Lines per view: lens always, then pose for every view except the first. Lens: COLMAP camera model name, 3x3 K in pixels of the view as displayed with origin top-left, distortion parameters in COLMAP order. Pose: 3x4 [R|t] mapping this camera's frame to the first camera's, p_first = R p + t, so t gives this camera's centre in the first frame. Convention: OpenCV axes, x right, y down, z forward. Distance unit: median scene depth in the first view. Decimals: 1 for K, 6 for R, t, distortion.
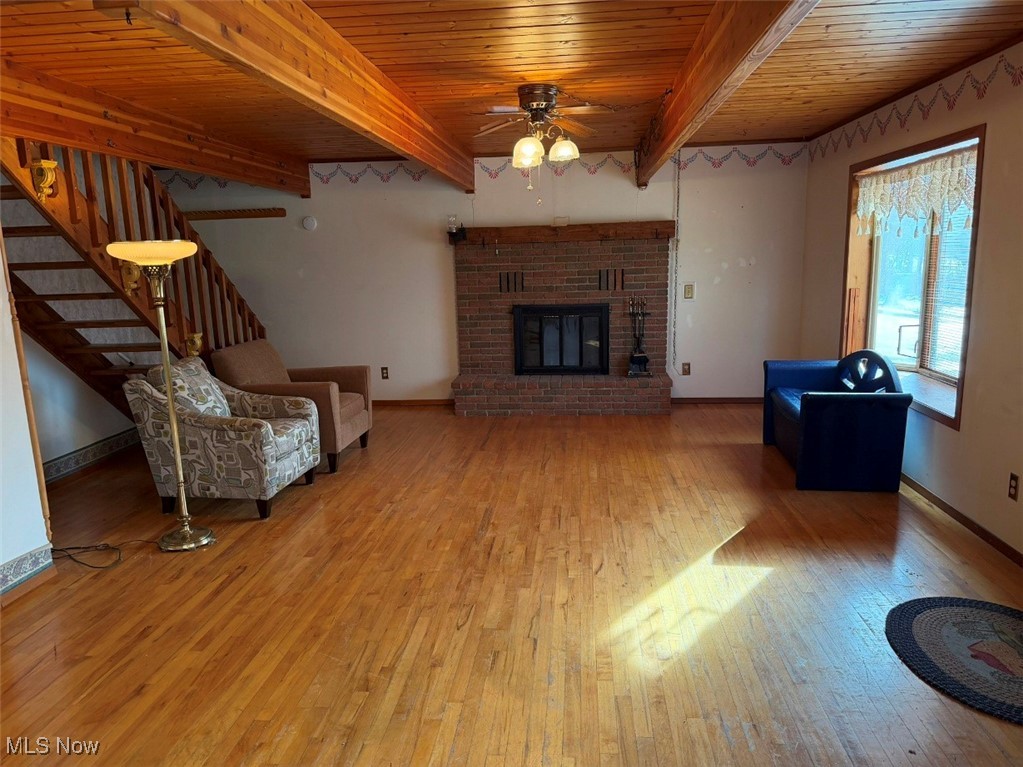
lens RADIAL K [[713.5, 0, 510.1], [0, 713.5, 394.6], [0, 0, 1]] dist [0.099847, -0.148341]
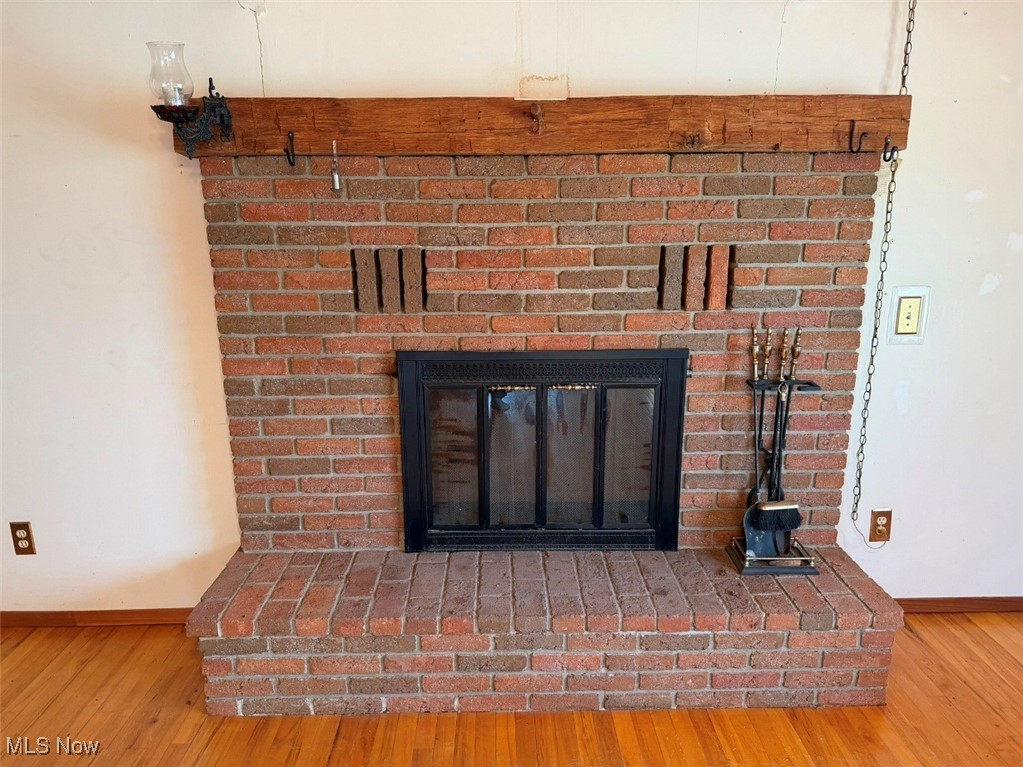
lens RADIAL K [[713.5, 0, 510.1], [0, 713.5, 394.6], [0, 0, 1]] dist [0.099847, -0.148341]
pose [[0.993390, -0.006773, 0.114591, 0.018279], [0.001835, 0.999067, 0.043144, -0.120100], [-0.114777, -0.042648, 0.992475, 0.672909]]
